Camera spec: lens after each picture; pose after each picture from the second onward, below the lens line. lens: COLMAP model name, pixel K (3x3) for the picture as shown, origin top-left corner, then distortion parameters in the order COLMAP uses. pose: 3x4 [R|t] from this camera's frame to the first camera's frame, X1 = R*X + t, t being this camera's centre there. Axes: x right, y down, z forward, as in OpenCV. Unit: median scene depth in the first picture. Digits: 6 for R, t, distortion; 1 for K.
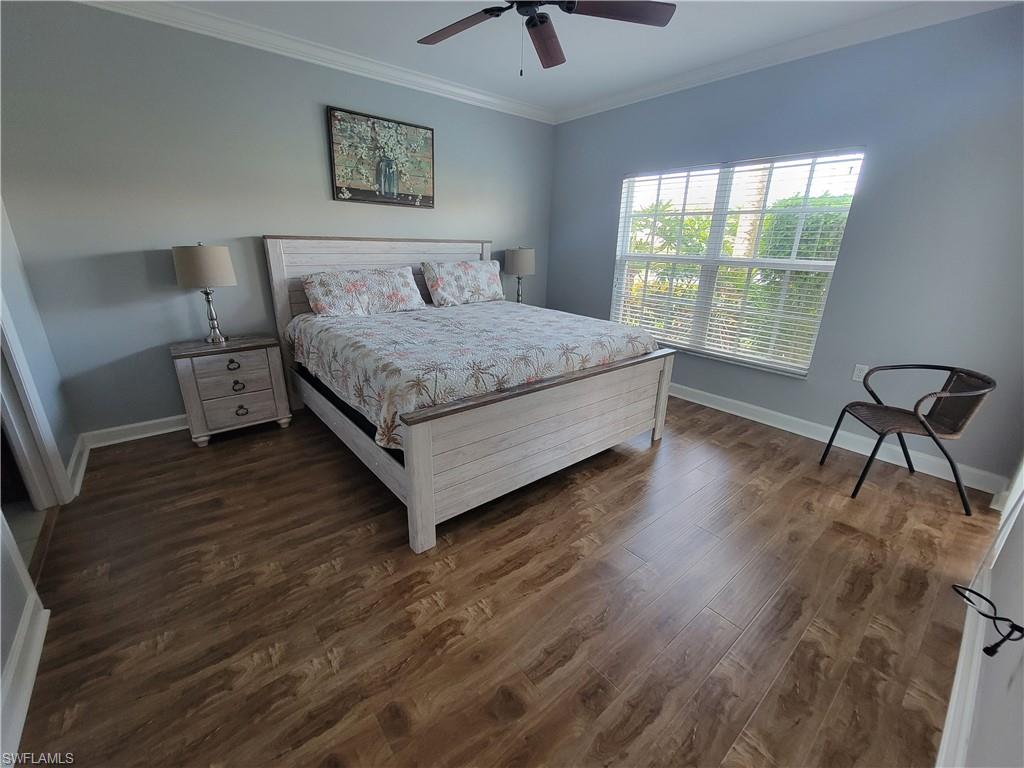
lens RADIAL K [[420.3, 0, 508.4], [0, 420.3, 385.1], [0, 0, 1]] dist [-0.002311, -0.000523]
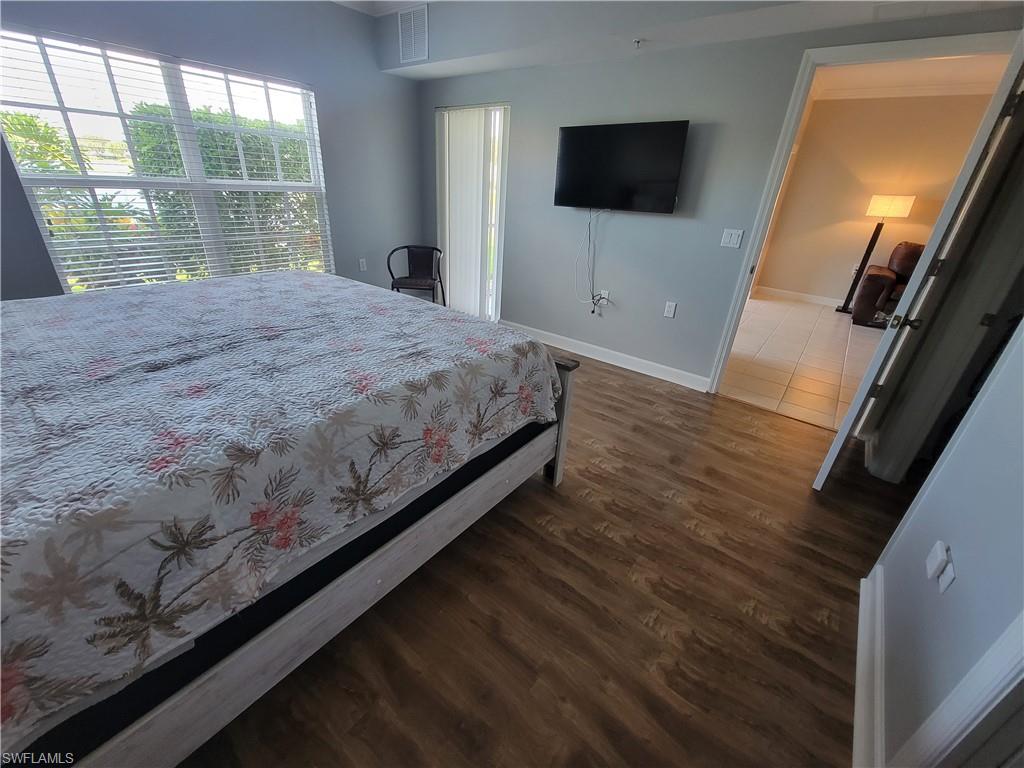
lens RADIAL K [[420.3, 0, 510.3], [0, 420.3, 385.2], [0, 0, 1]] dist [-0.002311, -0.000523]
pose [[-0.213583, -0.452858, 0.865622, -1.209029], [0.264249, 0.826257, 0.497465, -0.469041], [-0.940508, 0.334990, -0.056808, 1.282772]]
